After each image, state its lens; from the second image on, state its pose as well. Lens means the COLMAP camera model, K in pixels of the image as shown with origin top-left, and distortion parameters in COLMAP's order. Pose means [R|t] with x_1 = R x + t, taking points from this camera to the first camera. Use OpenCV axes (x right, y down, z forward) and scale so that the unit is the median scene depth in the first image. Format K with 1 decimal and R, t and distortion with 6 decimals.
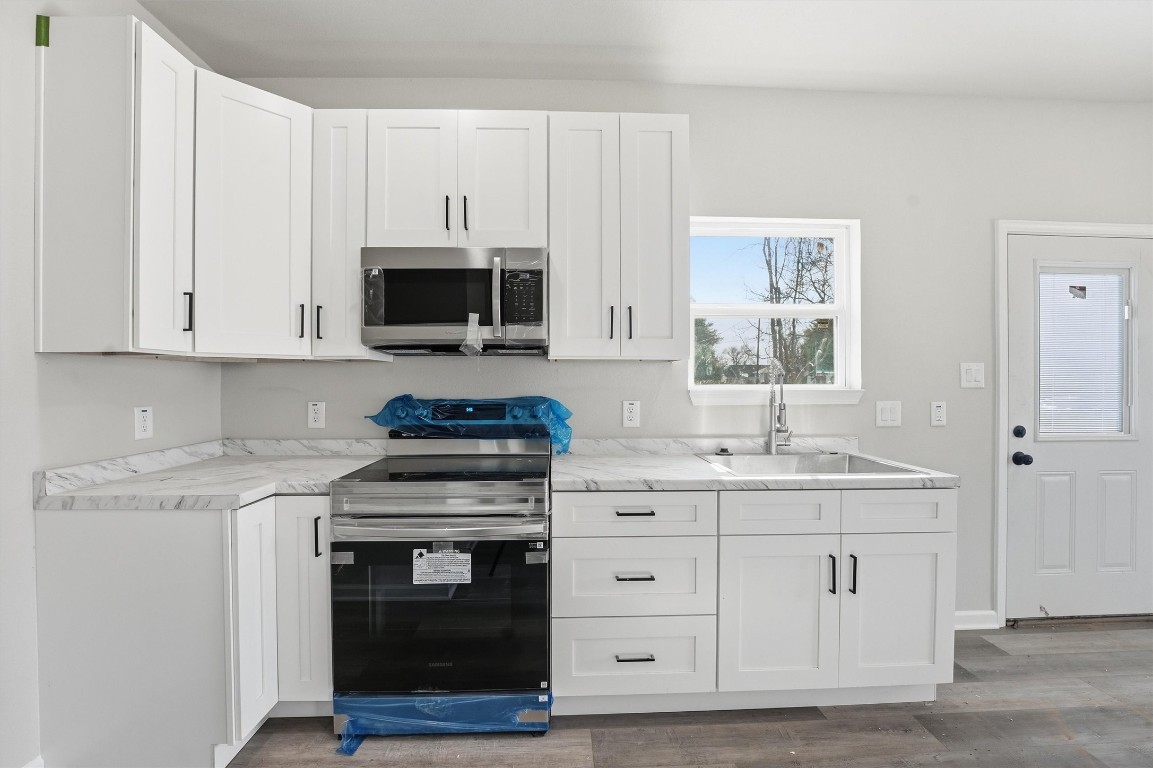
lens RADIAL K [[471.2, 0, 572.4], [0, 471.2, 383.5], [0, 0, 1]] dist [-0.030664, 0.004263]
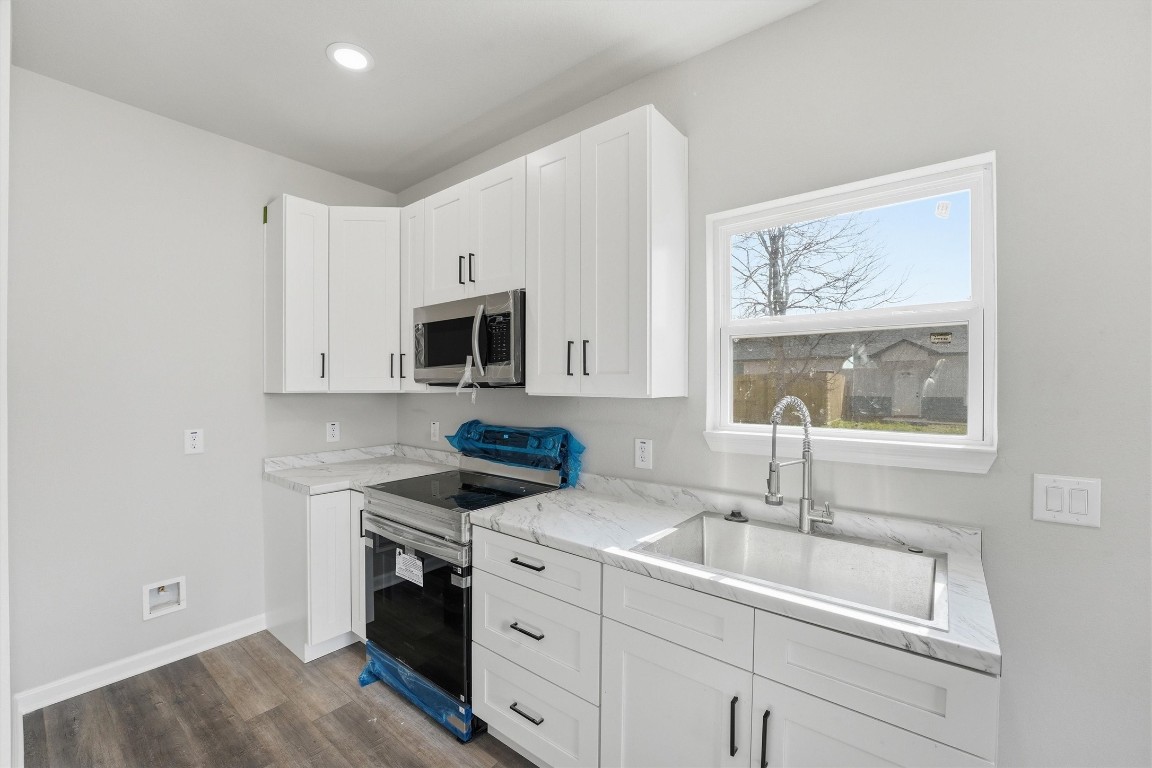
lens RADIAL K [[470.8, 0, 573.1], [0, 470.8, 385.3], [0, 0, 1]] dist [-0.030664, 0.004263]
pose [[0.759115, 0.004211, -0.650943, 0.720721], [-0.002464, 0.999990, 0.003596, -0.080444], [0.650952, -0.001126, 0.759118, 0.290475]]
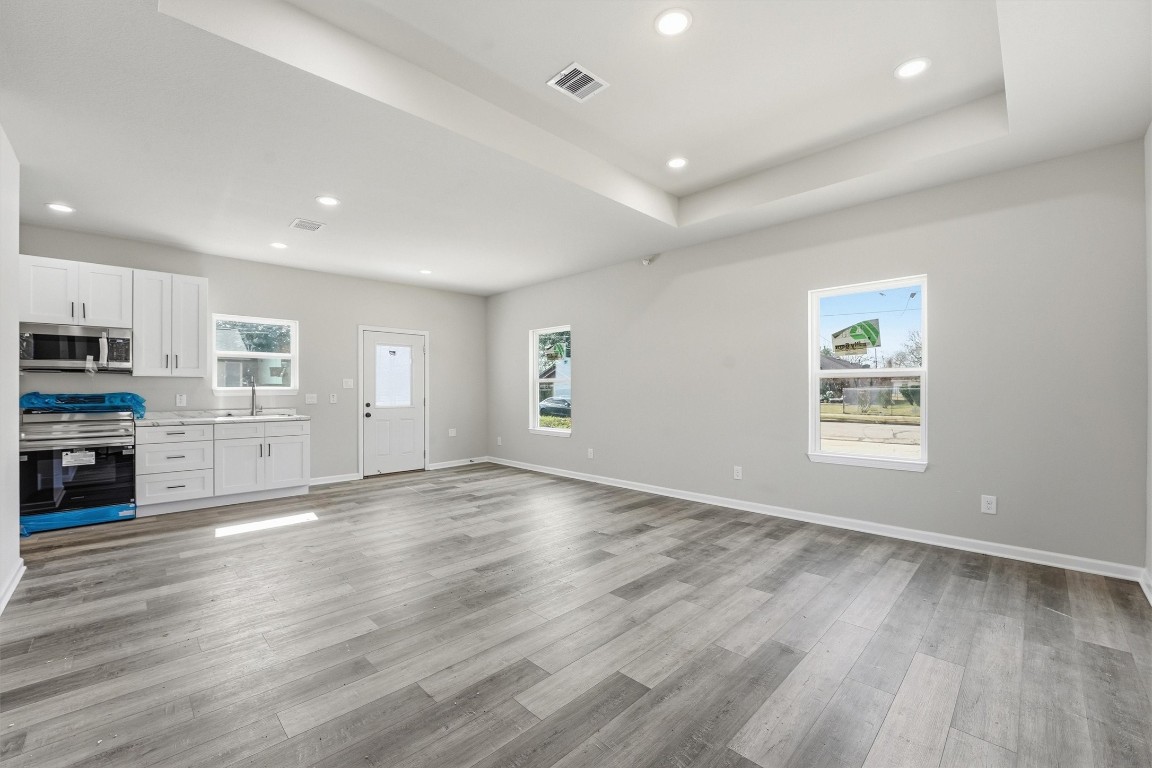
lens RADIAL K [[470.8, 0, 574.6], [0, 470.8, 388.1], [0, 0, 1]] dist [-0.030664, 0.004263]
pose [[0.732756, -0.000442, 0.680491, 0.006490], [0.002111, 0.999996, -0.001624, 0.017589], [-0.680488, 0.002627, 0.732754, -2.231383]]
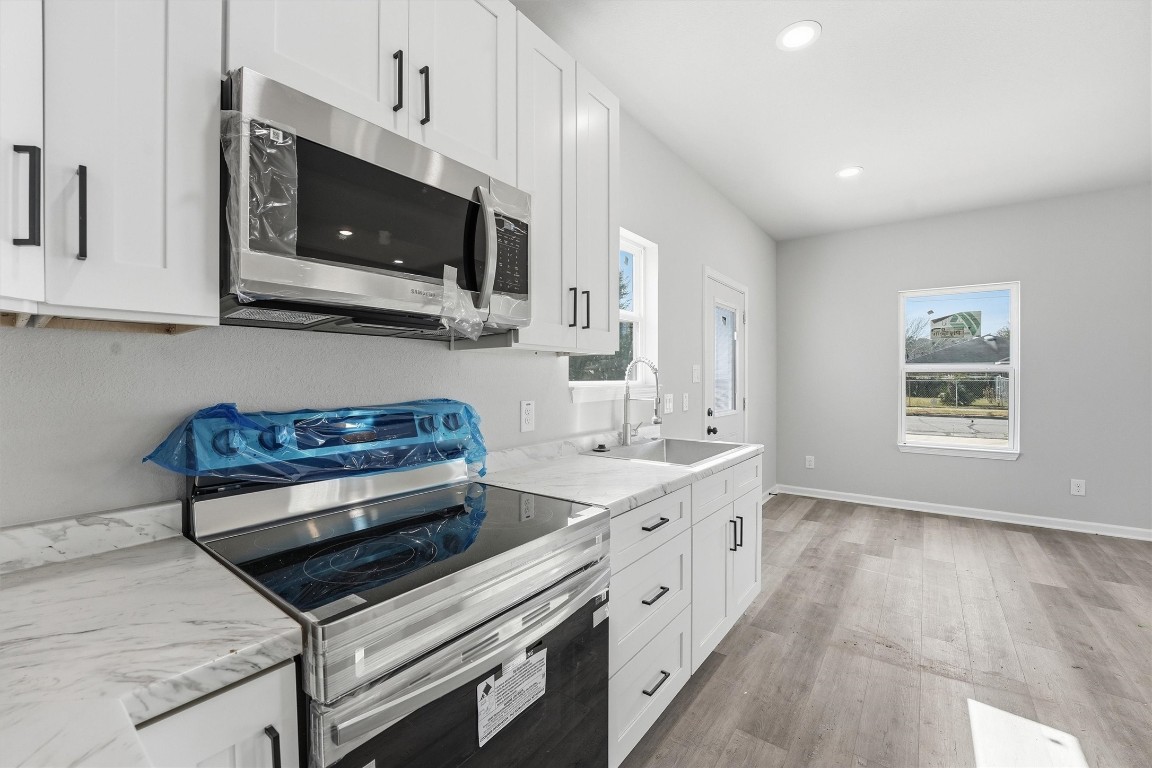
lens RADIAL K [[470.8, 0, 574.7], [0, 470.8, 383.1], [0, 0, 1]] dist [-0.030664, 0.004263]
pose [[0.628479, -0.006640, 0.777798, -0.577459], [0.001536, 0.999972, 0.007295, -0.000469], [-0.777825, -0.003390, 0.628472, 0.483487]]
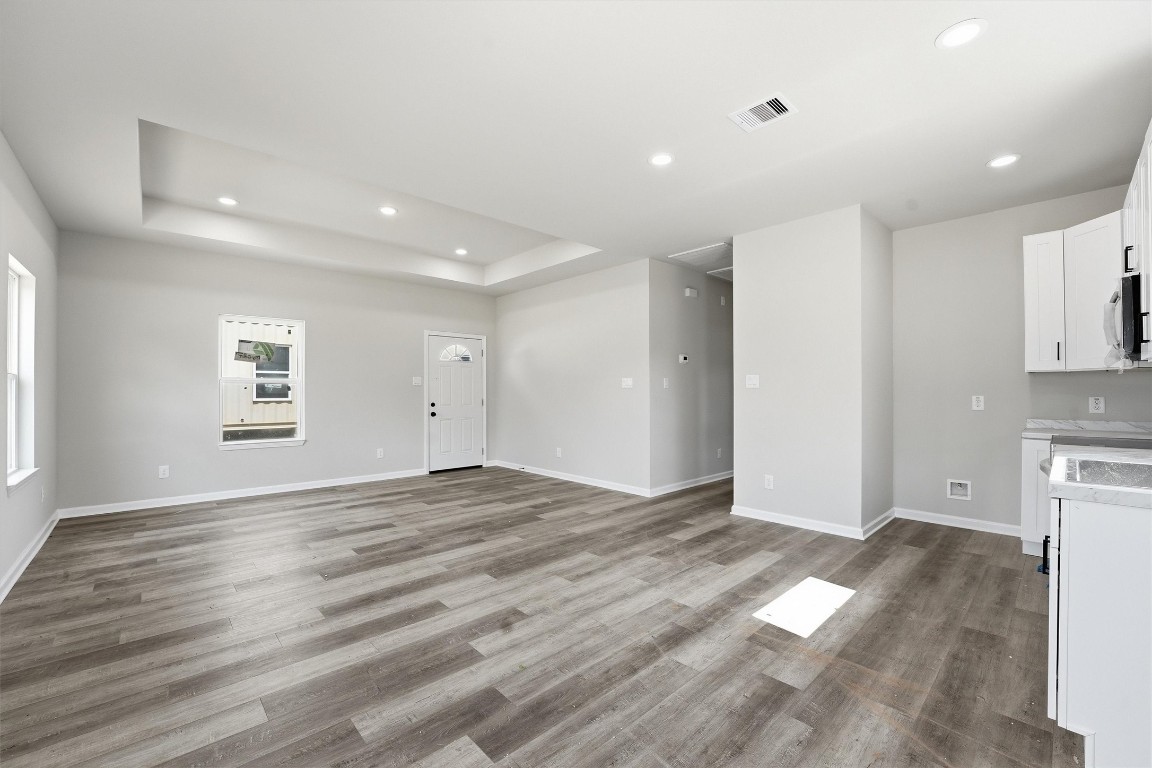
lens RADIAL K [[470.8, 0, 571.5], [0, 470.8, 388.5], [0, 0, 1]] dist [-0.030664, 0.004263]
pose [[-0.757514, -0.000027, -0.652819, 1.879321], [0.002742, 0.999991, -0.003224, 0.015110], [0.652813, -0.004232, -0.757507, 0.949416]]
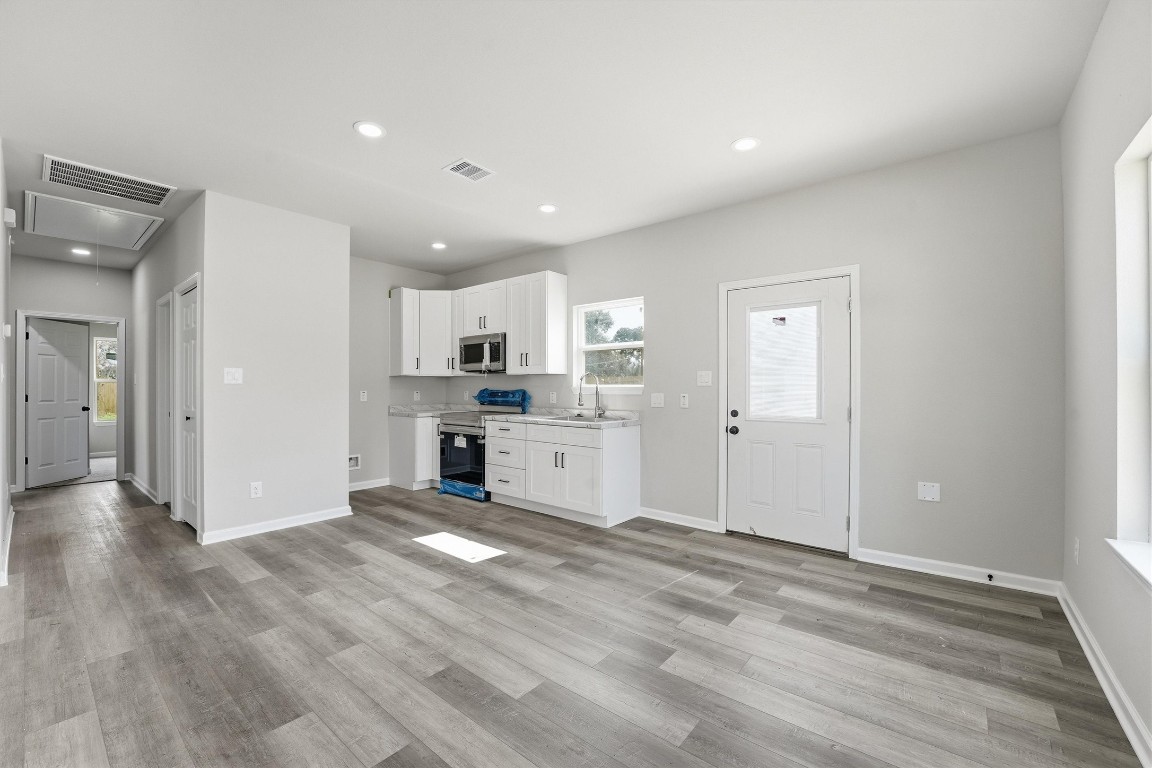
lens RADIAL K [[470.8, 0, 574.7], [0, 470.8, 386.3], [0, 0, 1]] dist [-0.030664, 0.004263]
pose [[0.750129, 0.001285, -0.661291, 2.021399], [-0.002050, 0.999998, -0.000382, 0.015318], [0.661289, 0.001642, 0.750130, -0.733057]]
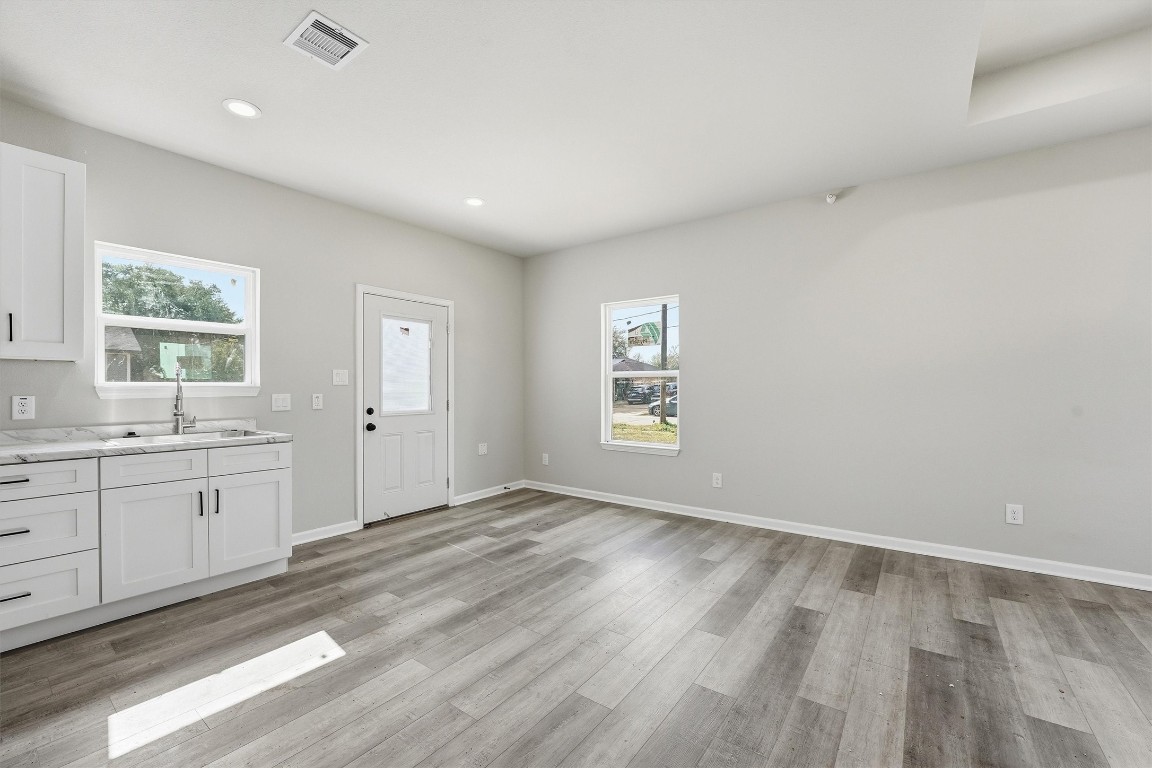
lens RADIAL K [[470.8, 0, 573.2], [0, 470.8, 388.6], [0, 0, 1]] dist [-0.030664, 0.004263]
pose [[0.623347, -0.002480, 0.781941, 0.115650], [0.000247, 0.999996, 0.002975, 0.020675], [-0.781945, -0.001661, 0.623345, -0.811295]]
